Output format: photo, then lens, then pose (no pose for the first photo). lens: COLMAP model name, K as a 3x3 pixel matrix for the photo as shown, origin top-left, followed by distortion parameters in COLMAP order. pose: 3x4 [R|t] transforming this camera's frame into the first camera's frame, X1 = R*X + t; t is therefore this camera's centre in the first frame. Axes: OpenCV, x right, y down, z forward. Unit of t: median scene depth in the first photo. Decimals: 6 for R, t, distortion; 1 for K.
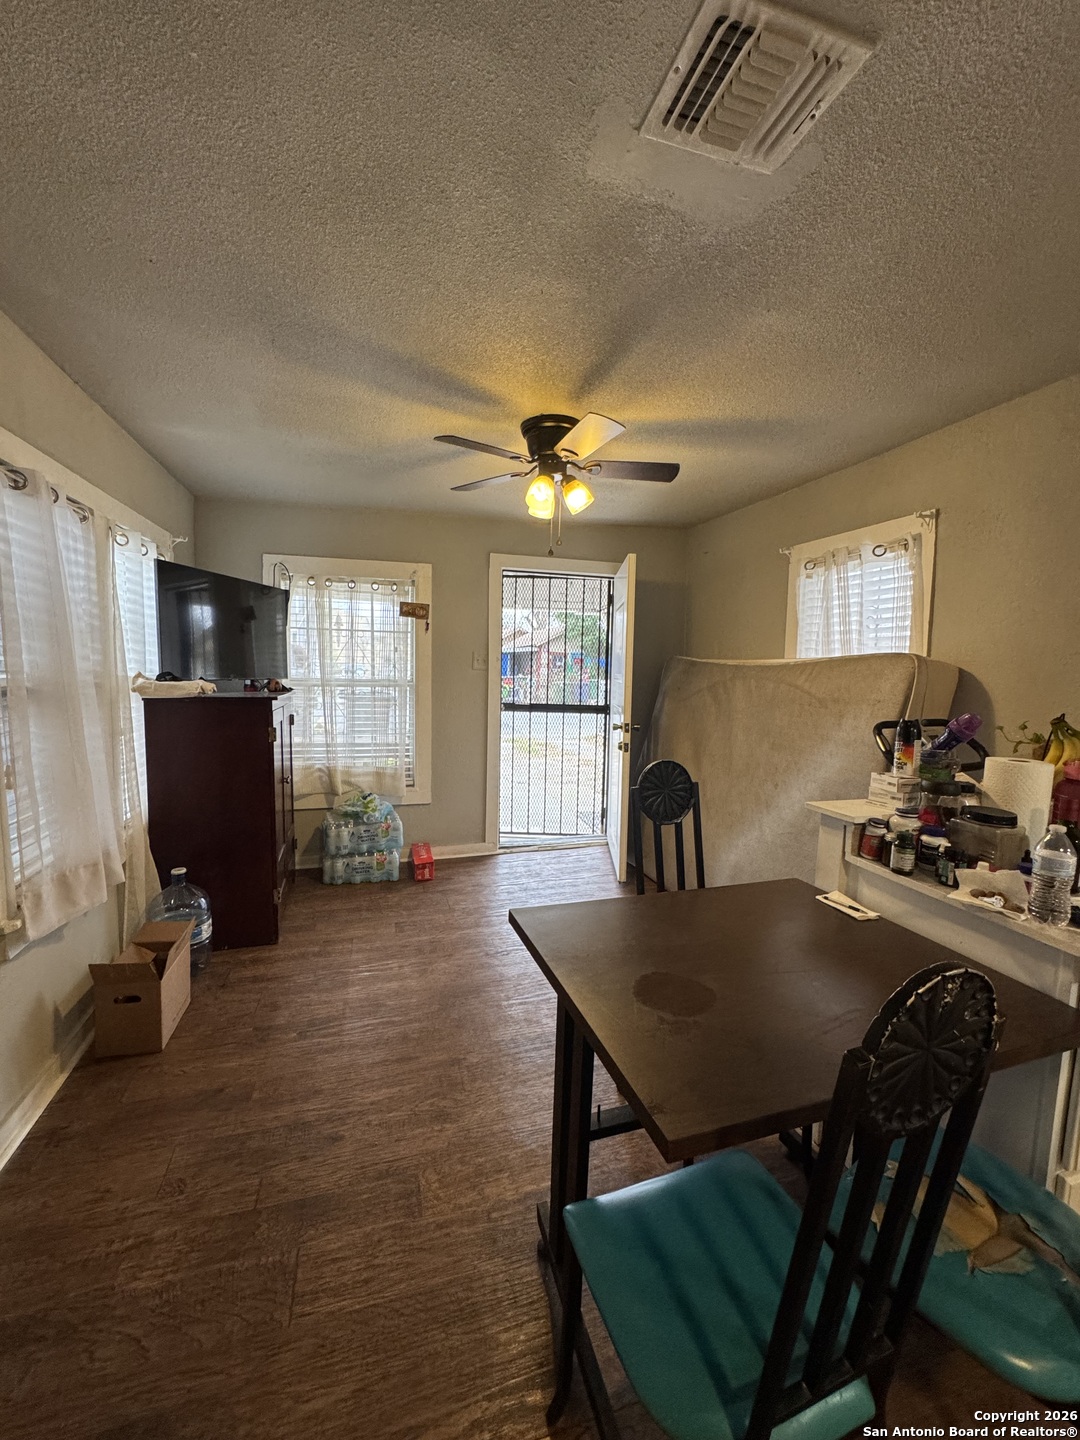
lens RADIAL K [[576.2, 0, 539.0], [0, 576.2, 724.1], [0, 0, 1]] dist [-0.004182, 0.001142]
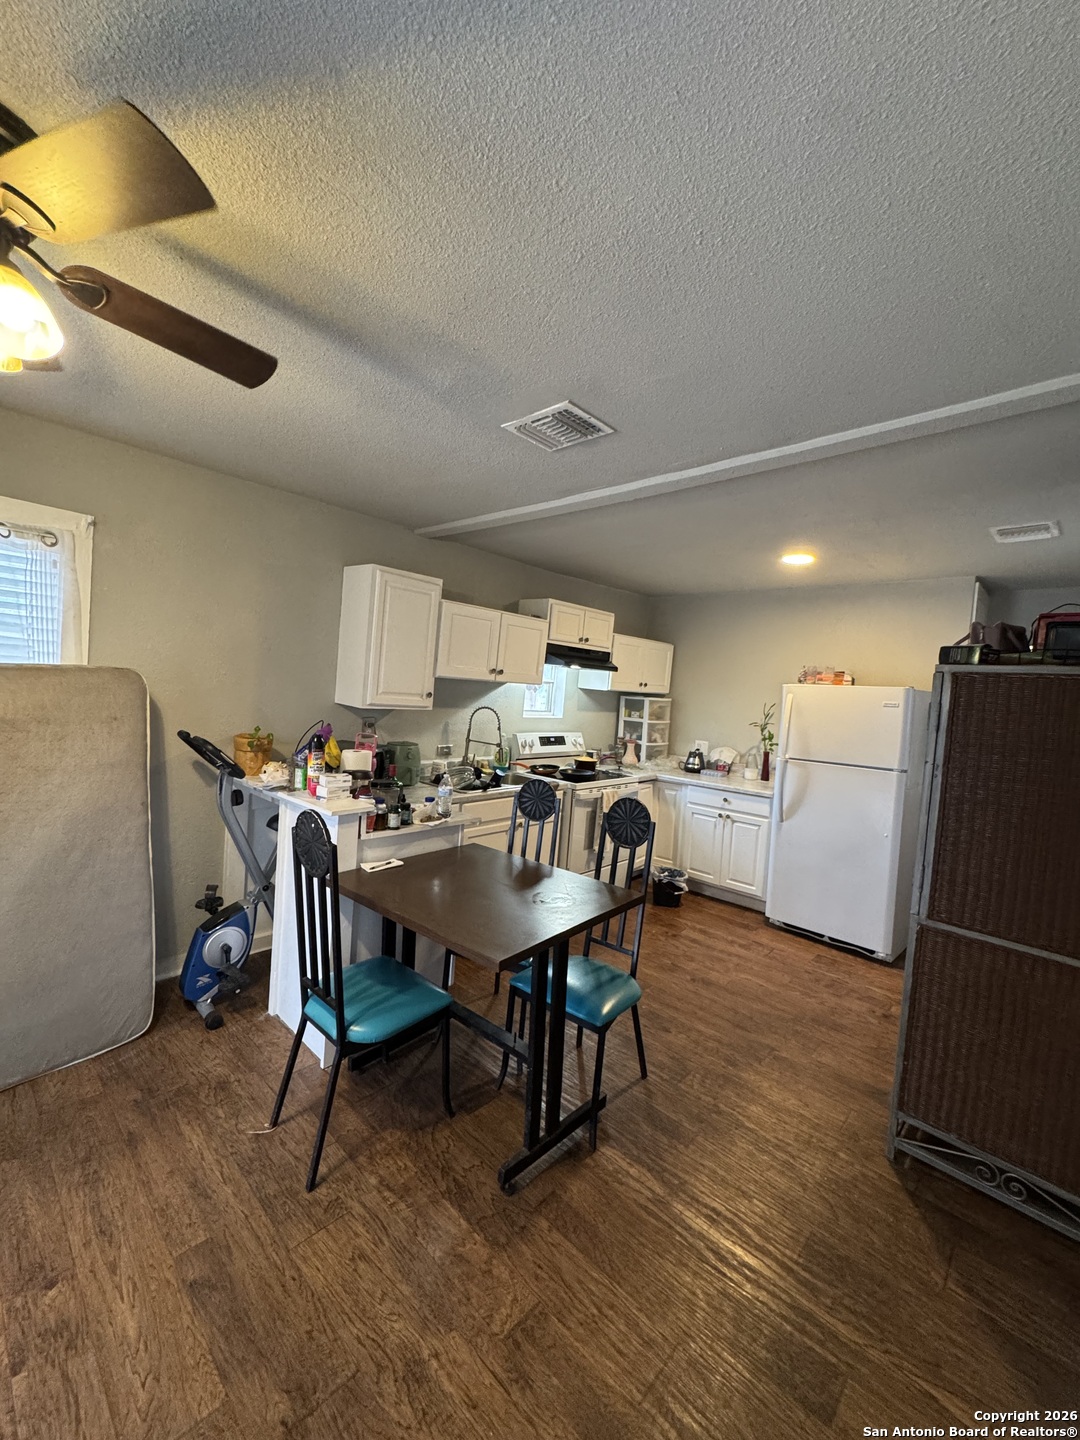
lens RADIAL K [[576.2, 0, 542.6], [0, 576.2, 718.4], [0, 0, 1]] dist [-0.004182, 0.001142]
pose [[-0.514391, -0.098463, 0.851884, -0.951378], [0.002560, 0.993206, 0.116343, -0.243186], [-0.857552, 0.062027, -0.510644, 1.447559]]
